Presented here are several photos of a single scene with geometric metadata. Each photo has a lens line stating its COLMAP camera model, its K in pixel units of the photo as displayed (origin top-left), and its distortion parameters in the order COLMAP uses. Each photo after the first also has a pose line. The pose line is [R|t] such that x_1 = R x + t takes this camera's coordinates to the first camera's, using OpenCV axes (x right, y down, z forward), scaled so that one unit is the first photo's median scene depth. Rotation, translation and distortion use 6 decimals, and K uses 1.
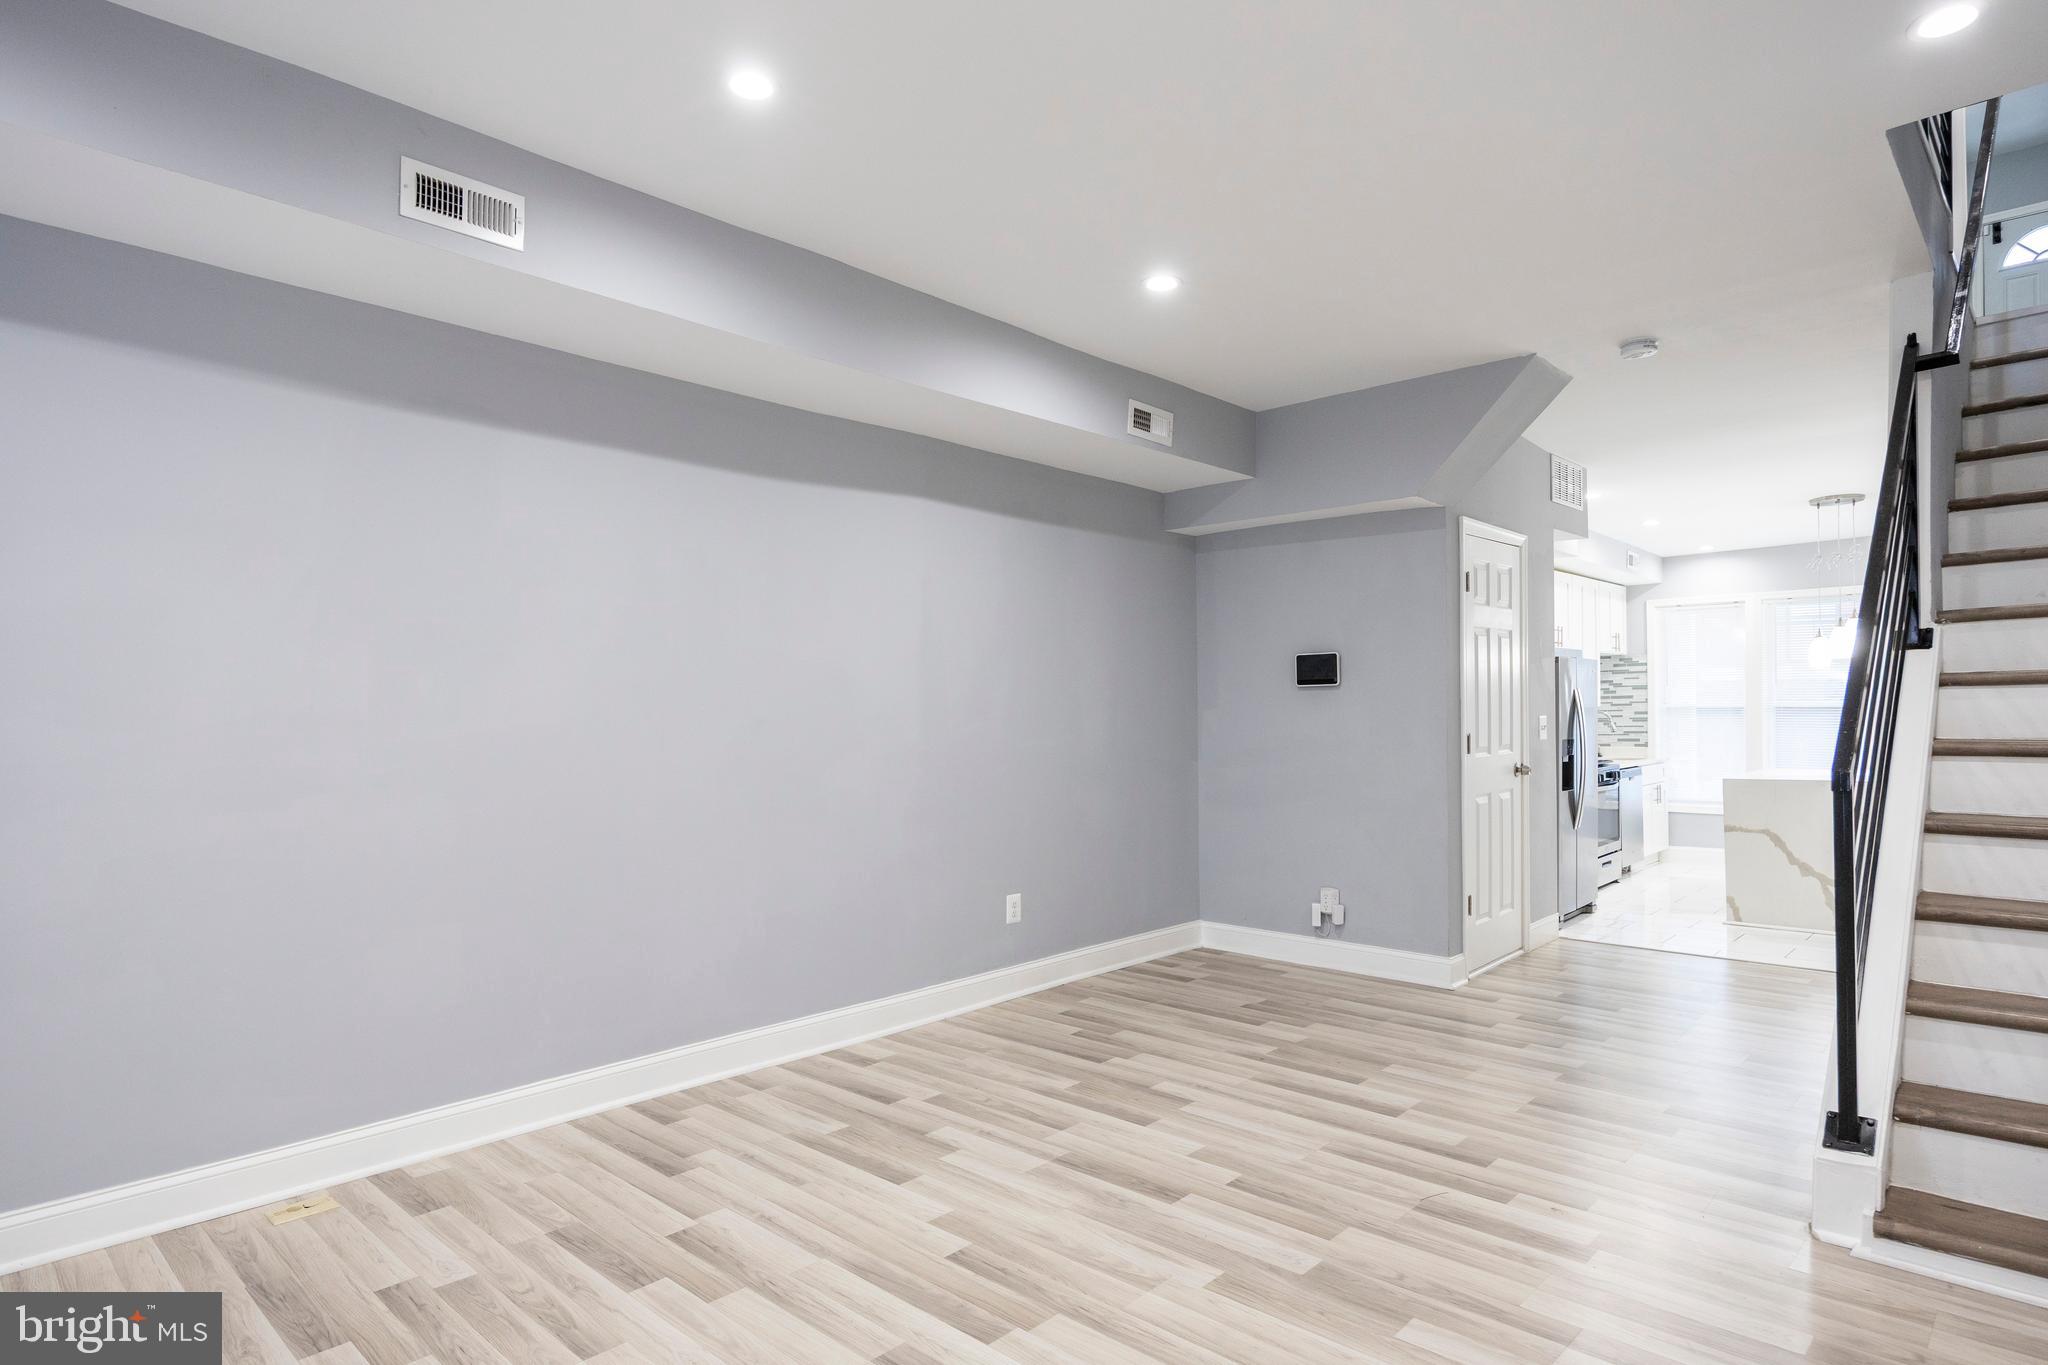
lens RADIAL K [[1136.9, 0, 1019.0], [0, 1136.9, 714.2], [0, 0, 1]] dist [-0.003379, -0.001615]
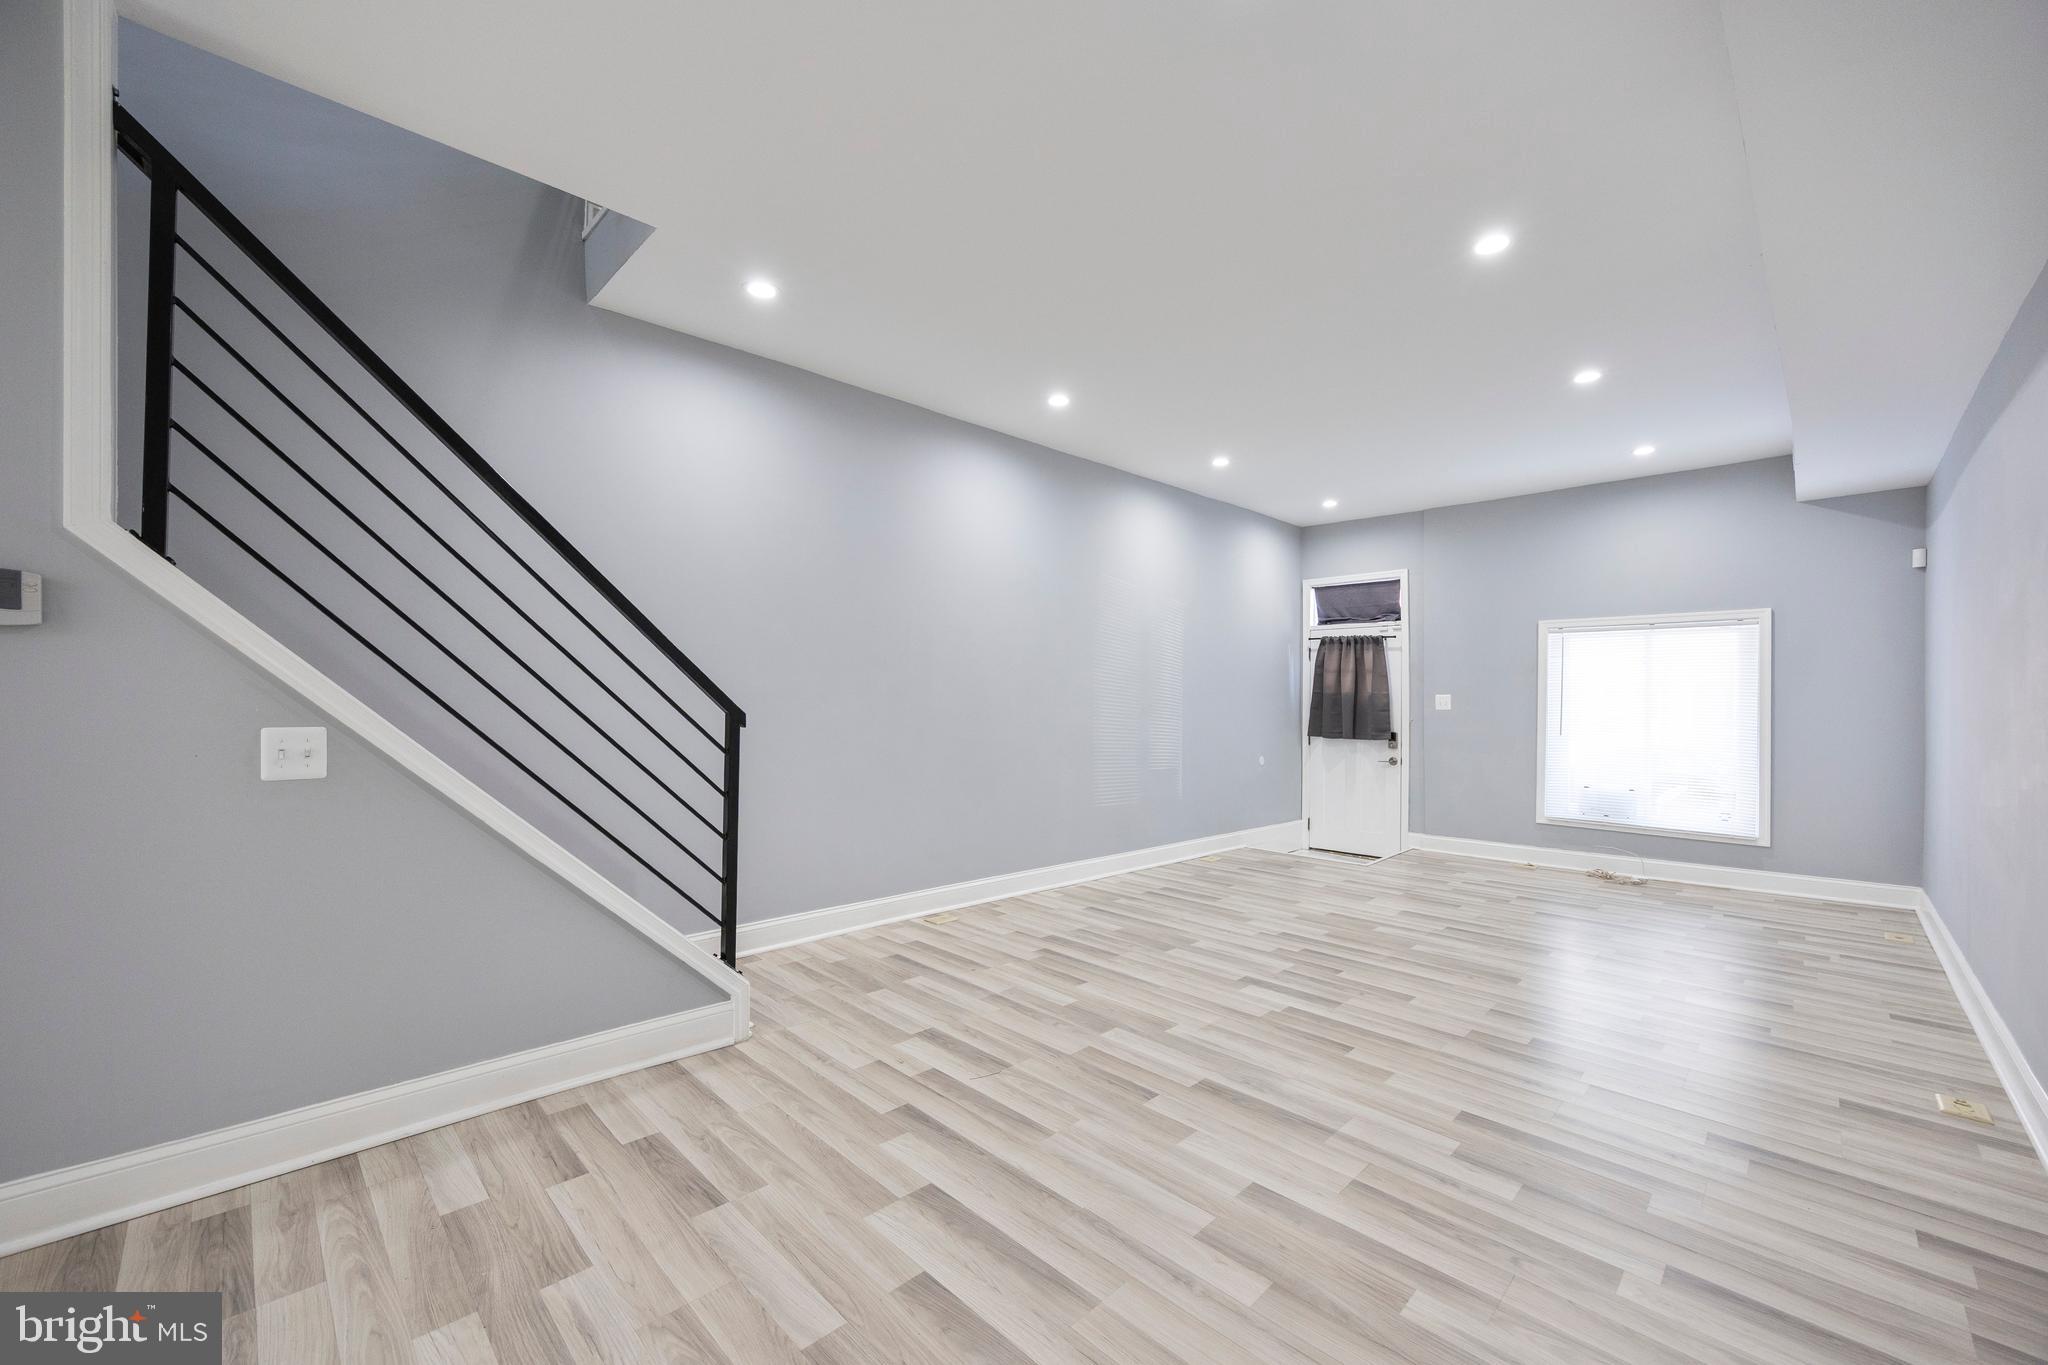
lens RADIAL K [[805.4, 0, 1025.3], [0, 805.4, 685.2], [0, 0, 1]] dist [-0.000887, -0.000125]
pose [[-0.999757, -0.006966, 0.020896, 0.217745], [-0.007295, 0.999850, -0.015706, 0.018231], [-0.020784, -0.015855, -0.999658, 1.308923]]
